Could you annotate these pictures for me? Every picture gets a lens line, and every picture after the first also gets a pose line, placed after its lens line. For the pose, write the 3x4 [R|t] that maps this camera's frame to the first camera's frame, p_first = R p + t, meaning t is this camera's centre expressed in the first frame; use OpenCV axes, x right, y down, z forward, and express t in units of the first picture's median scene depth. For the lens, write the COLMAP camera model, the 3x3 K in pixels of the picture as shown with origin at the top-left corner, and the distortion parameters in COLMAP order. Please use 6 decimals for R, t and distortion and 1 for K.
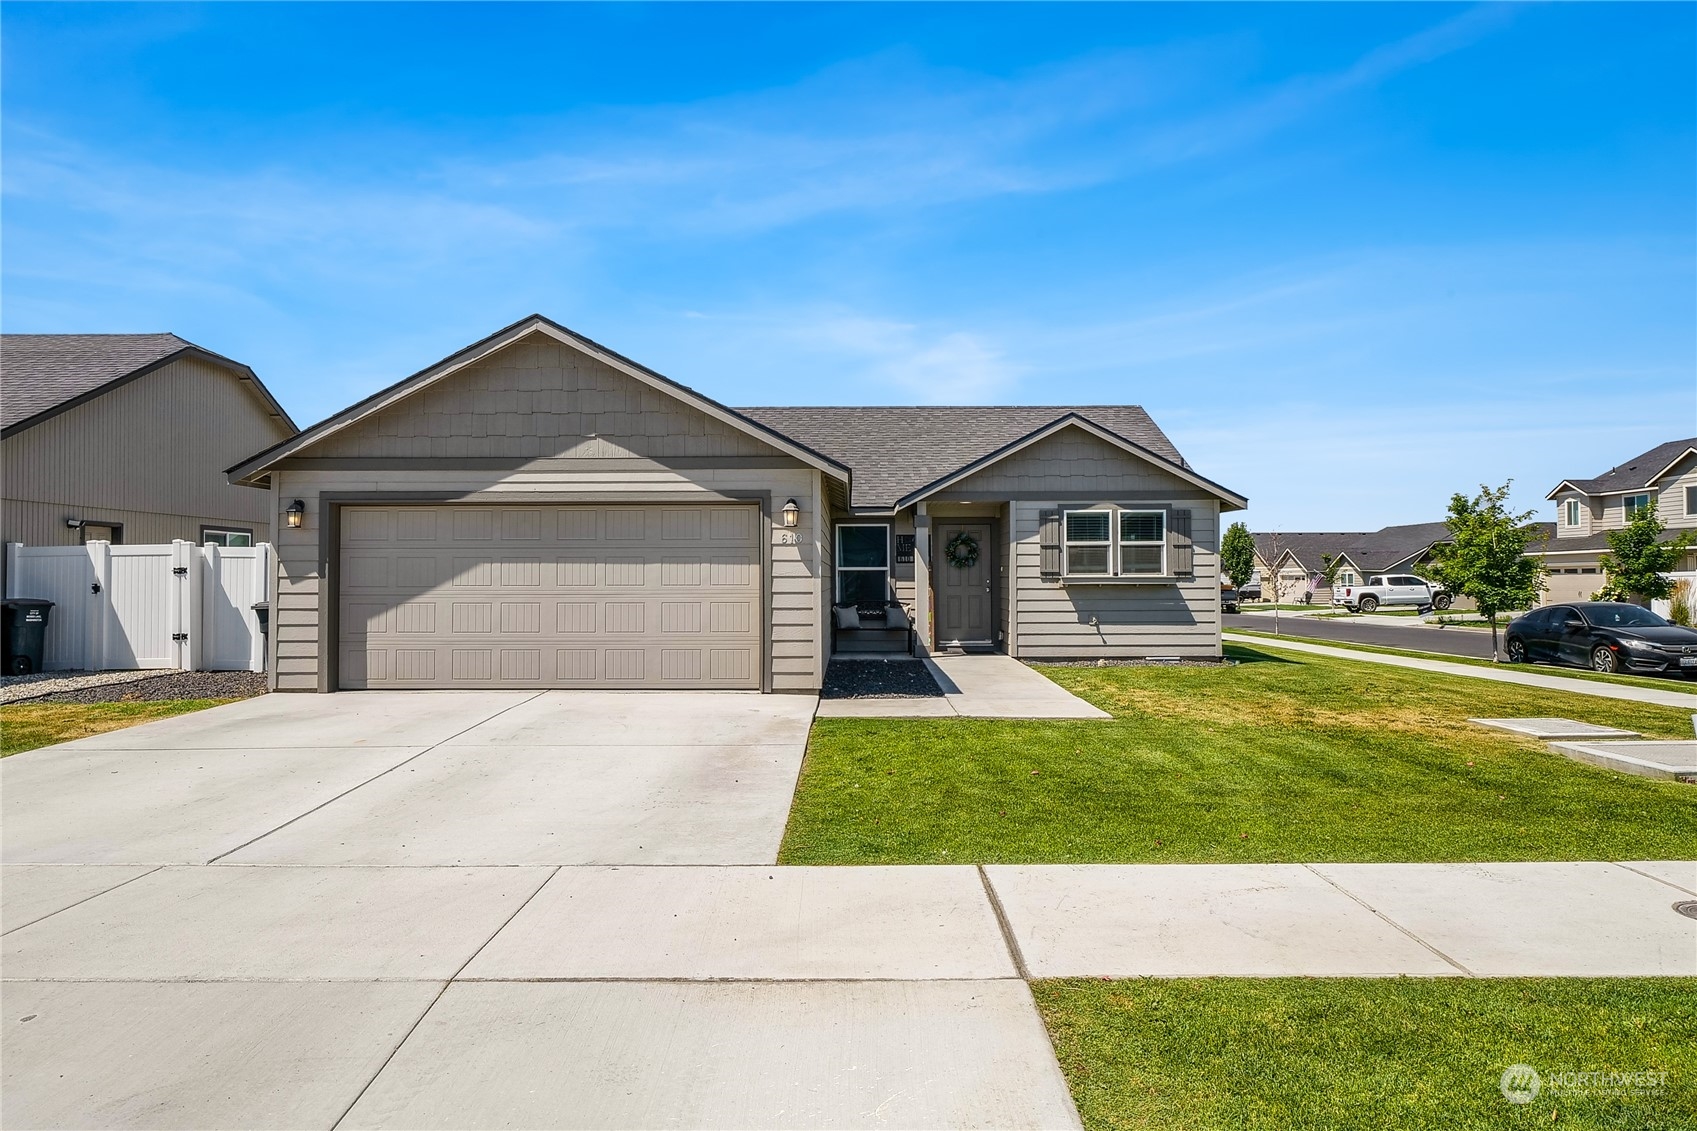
lens RADIAL K [[1081.8, 0, 867.0], [0, 1081.8, 542.1], [0, 0, 1]] dist [-0.009143, 0.000030]
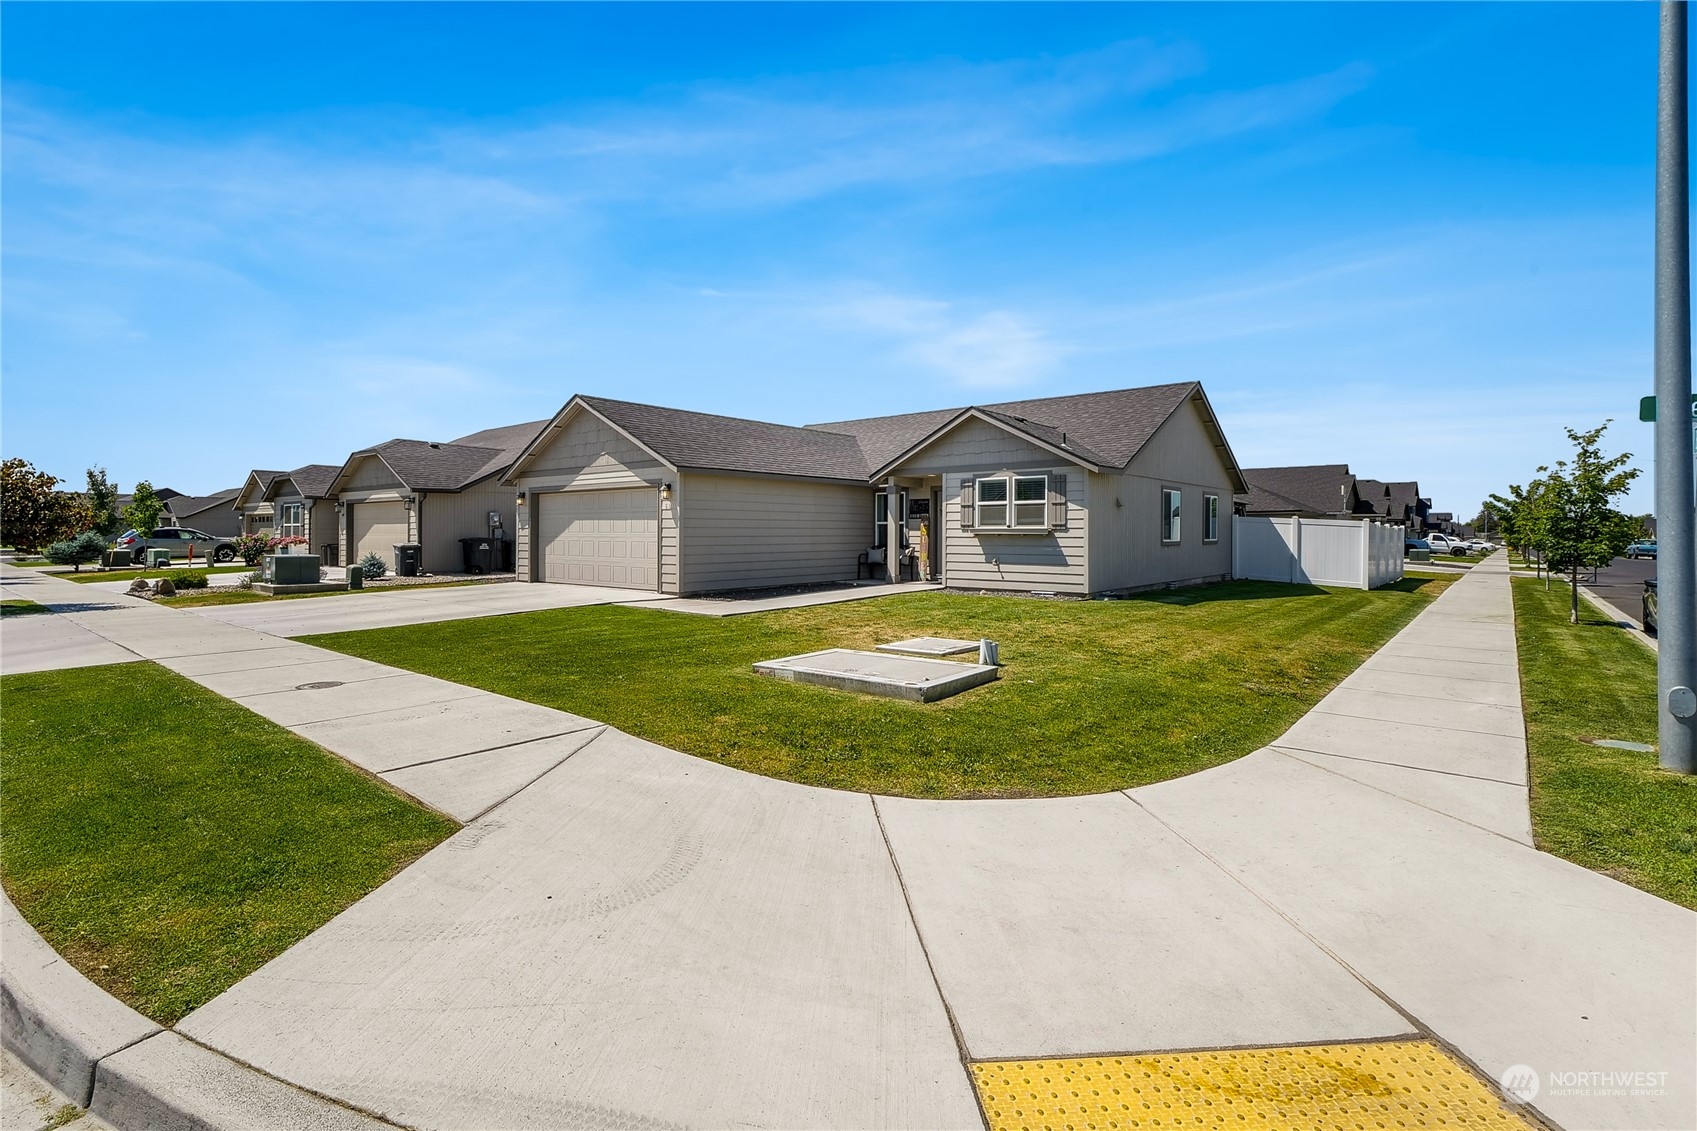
lens RADIAL K [[806.4, 0, 853.3], [0, 806.4, 503.9], [0, 0, 1]] dist [-0.013173, 0.000994]
pose [[0.774367, -0.019834, -0.632426, 0.698516], [0.018935, 0.999787, -0.008170, 0.007063], [0.632454, -0.005649, 0.774578, 0.127667]]
